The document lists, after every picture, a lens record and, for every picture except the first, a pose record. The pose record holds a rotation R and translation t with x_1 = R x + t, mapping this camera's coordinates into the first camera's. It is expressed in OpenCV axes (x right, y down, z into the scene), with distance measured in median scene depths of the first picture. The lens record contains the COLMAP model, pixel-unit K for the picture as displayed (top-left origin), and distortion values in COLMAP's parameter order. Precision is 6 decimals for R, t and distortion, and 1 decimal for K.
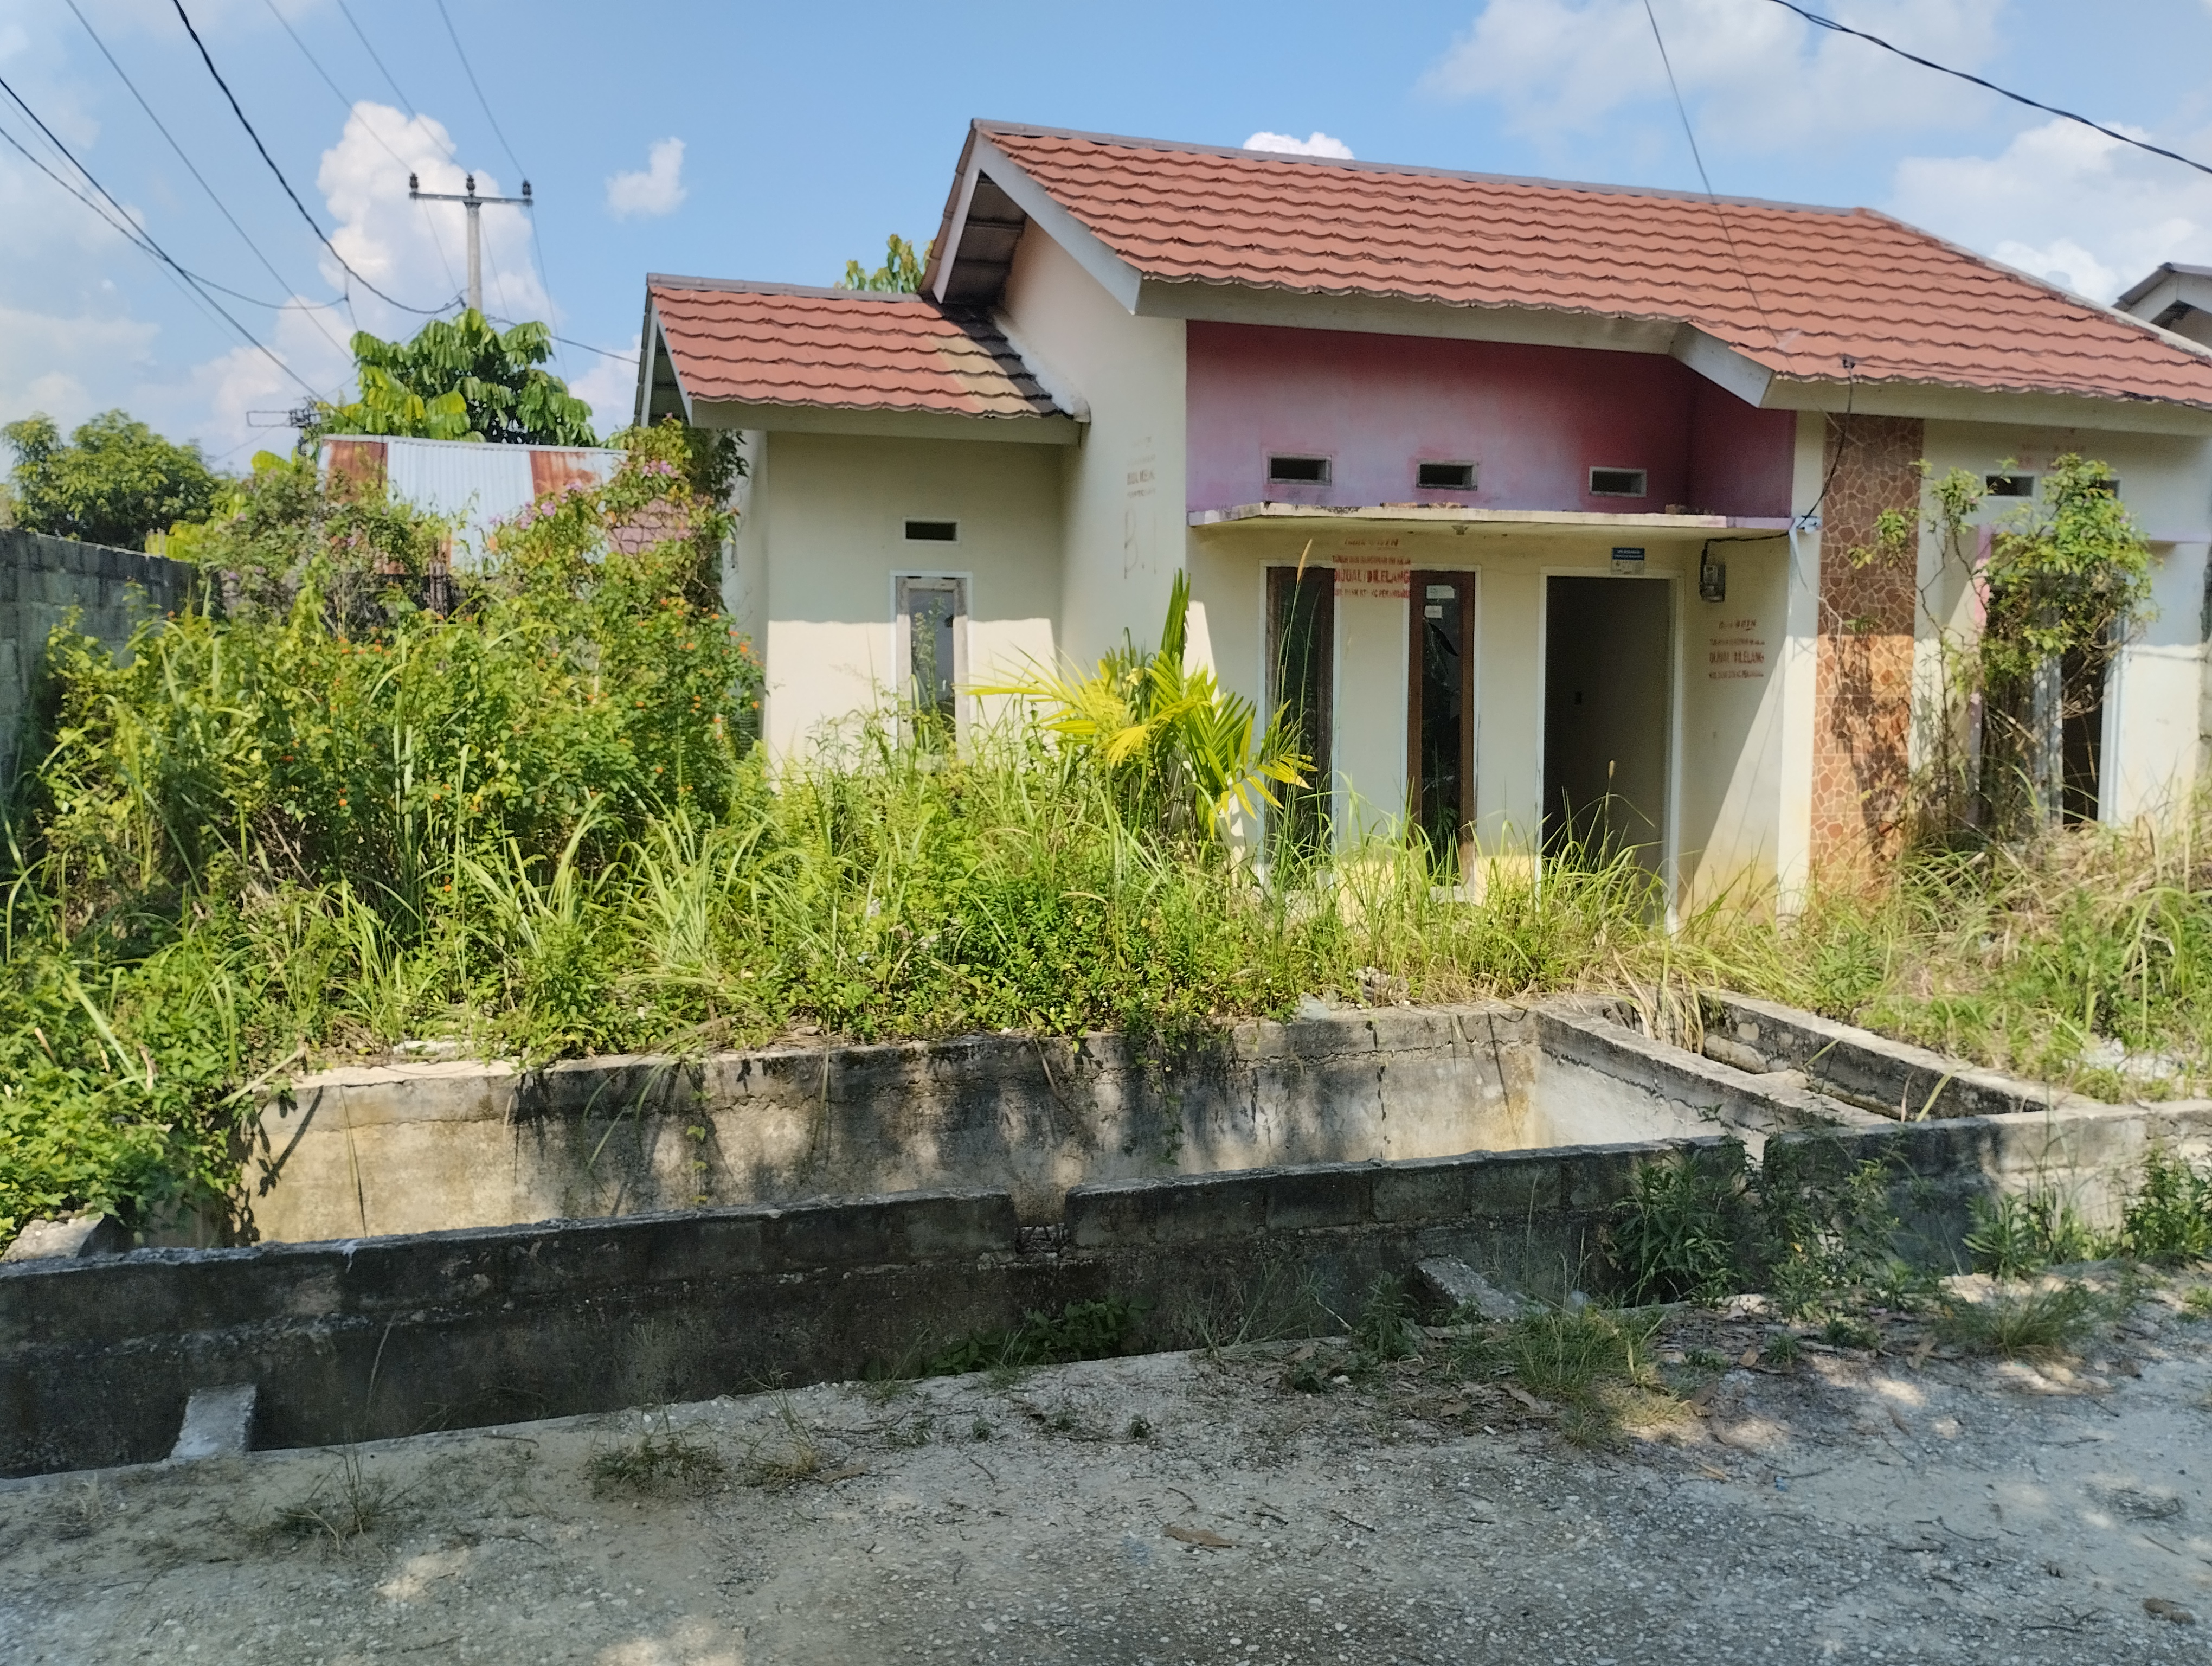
lens RADIAL K [[1797.8, 0, 1106.0], [0, 1797.8, 833.0], [0, 0, 1]] dist [0.009083, 0.002351]
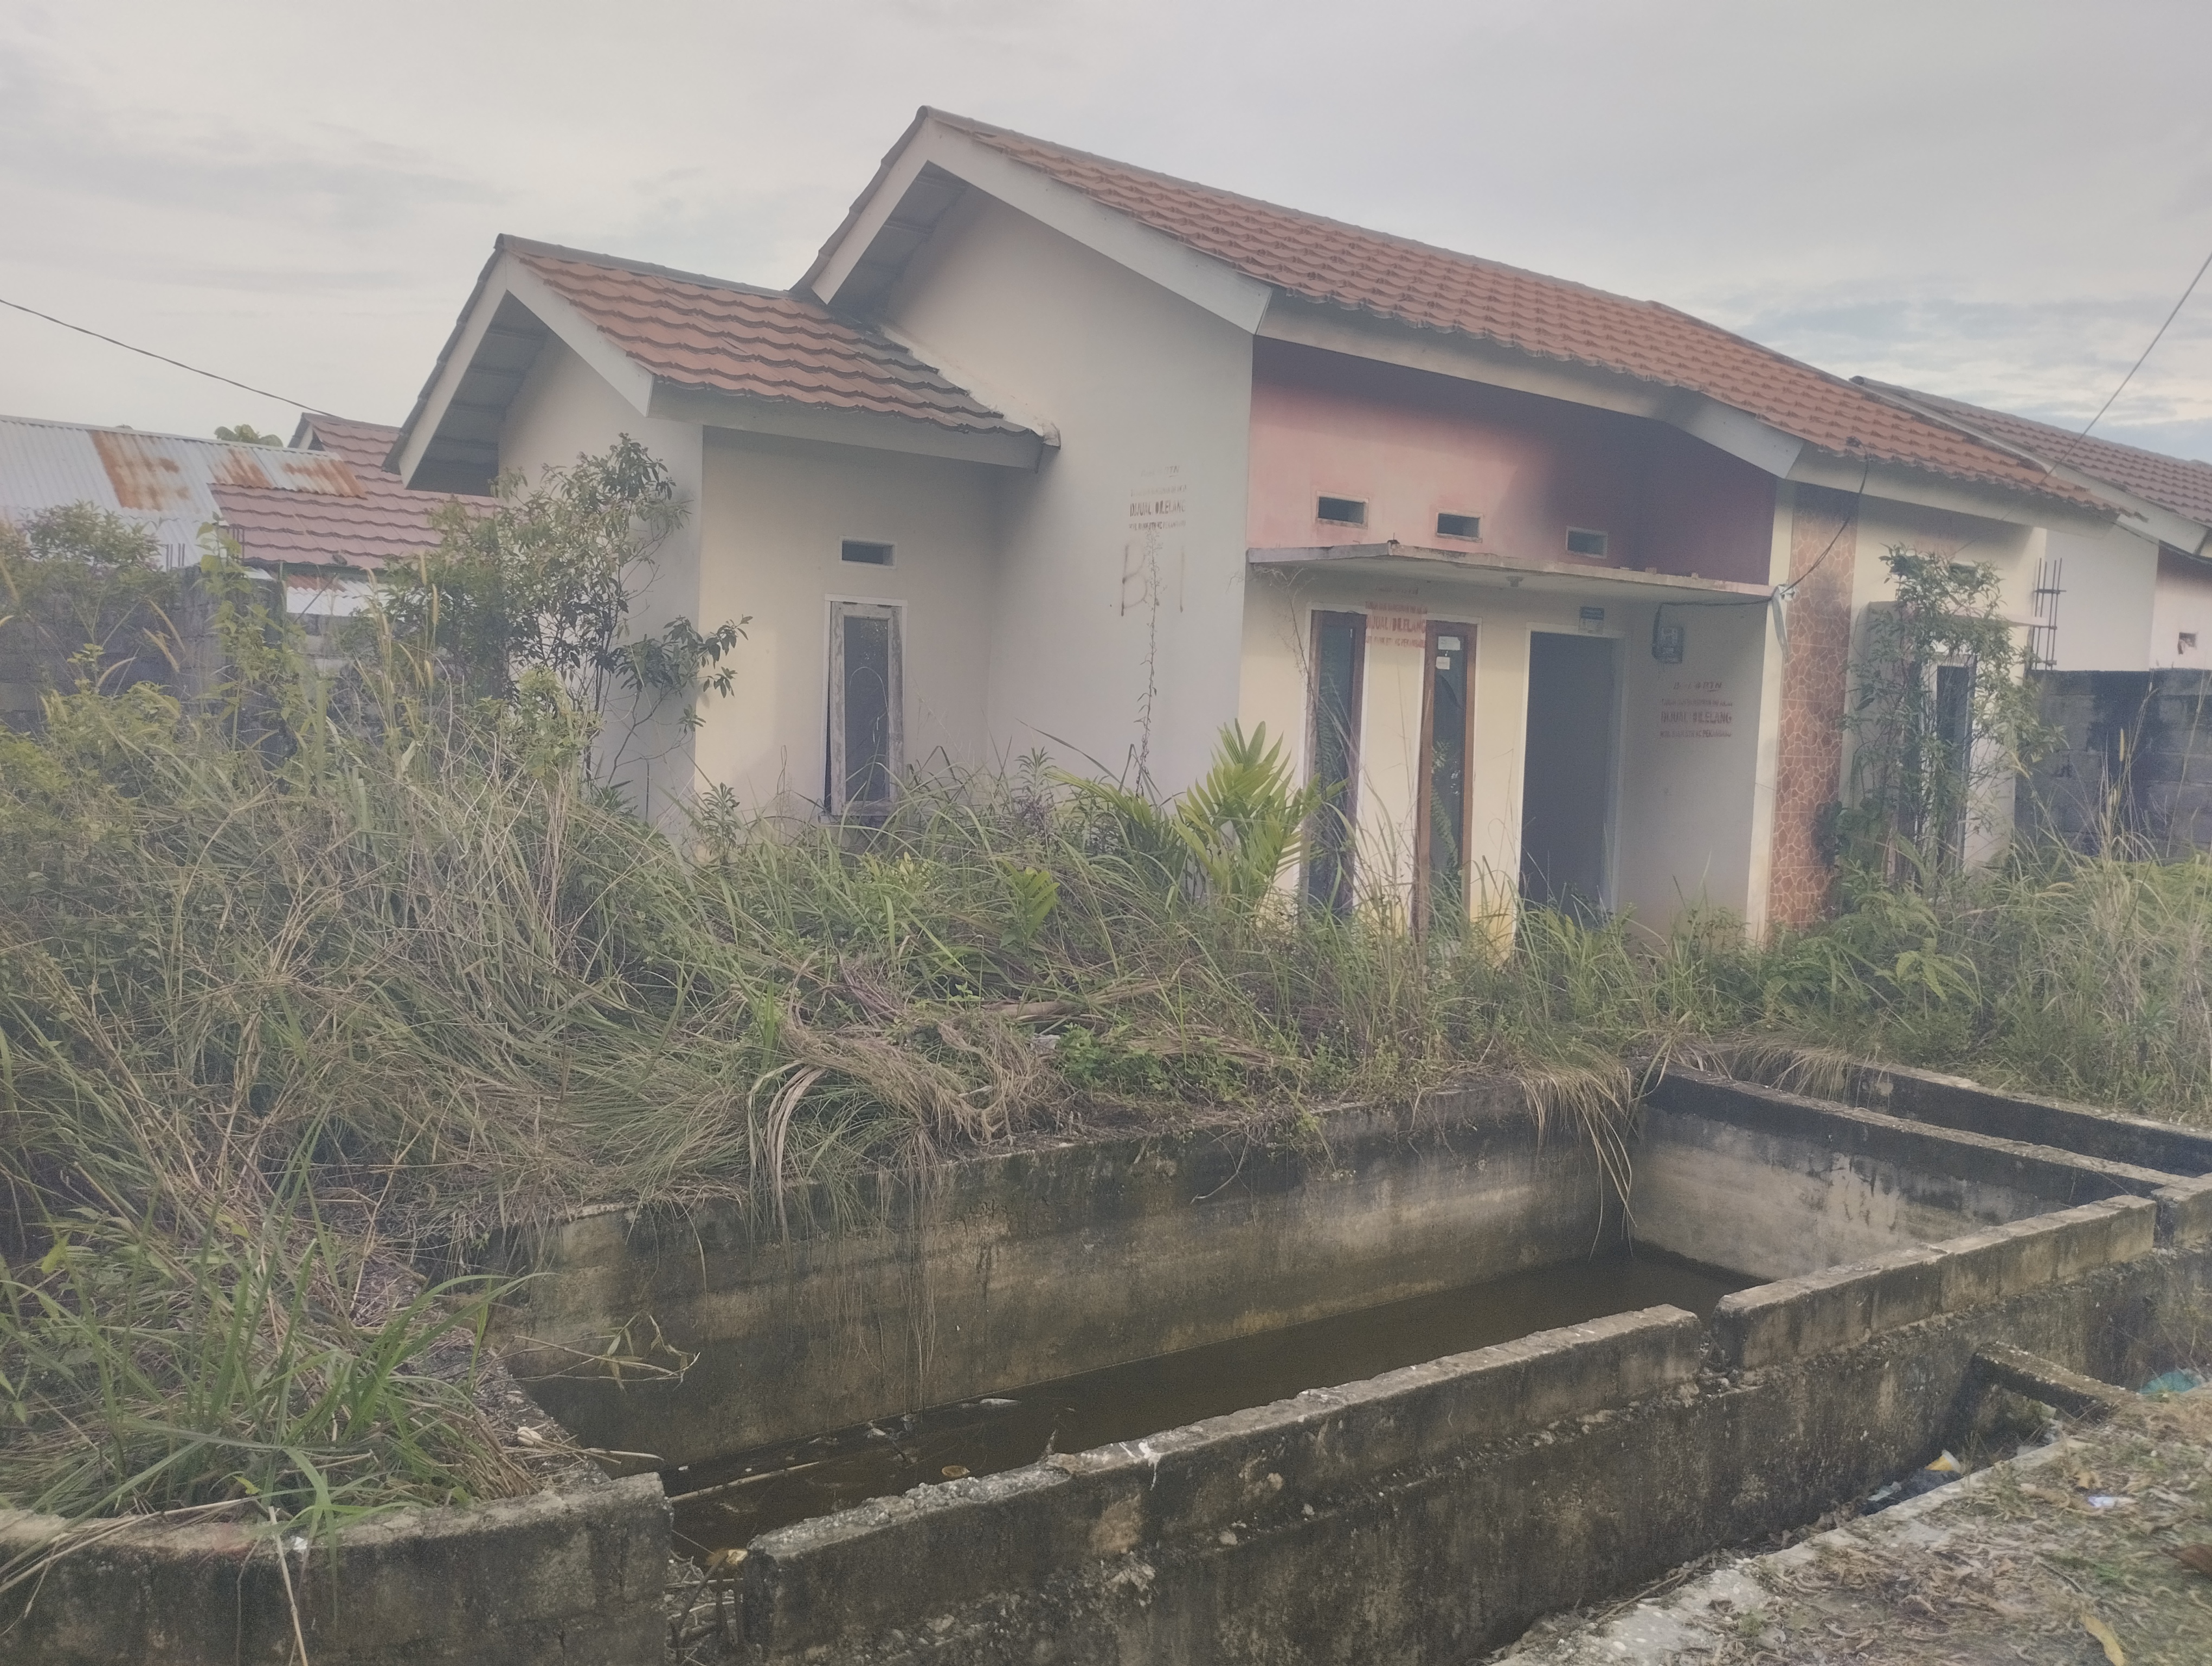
lens RADIAL K [[1797.8, 0, 1106.0], [0, 1797.8, 833.0], [0, 0, 1]] dist [0.009083, 0.002351]
pose [[0.951788, 0.006761, 0.306683, -0.291206], [0.000408, 0.999728, -0.023305, -0.006884], [-0.306757, 0.022307, 0.951526, 0.119482]]
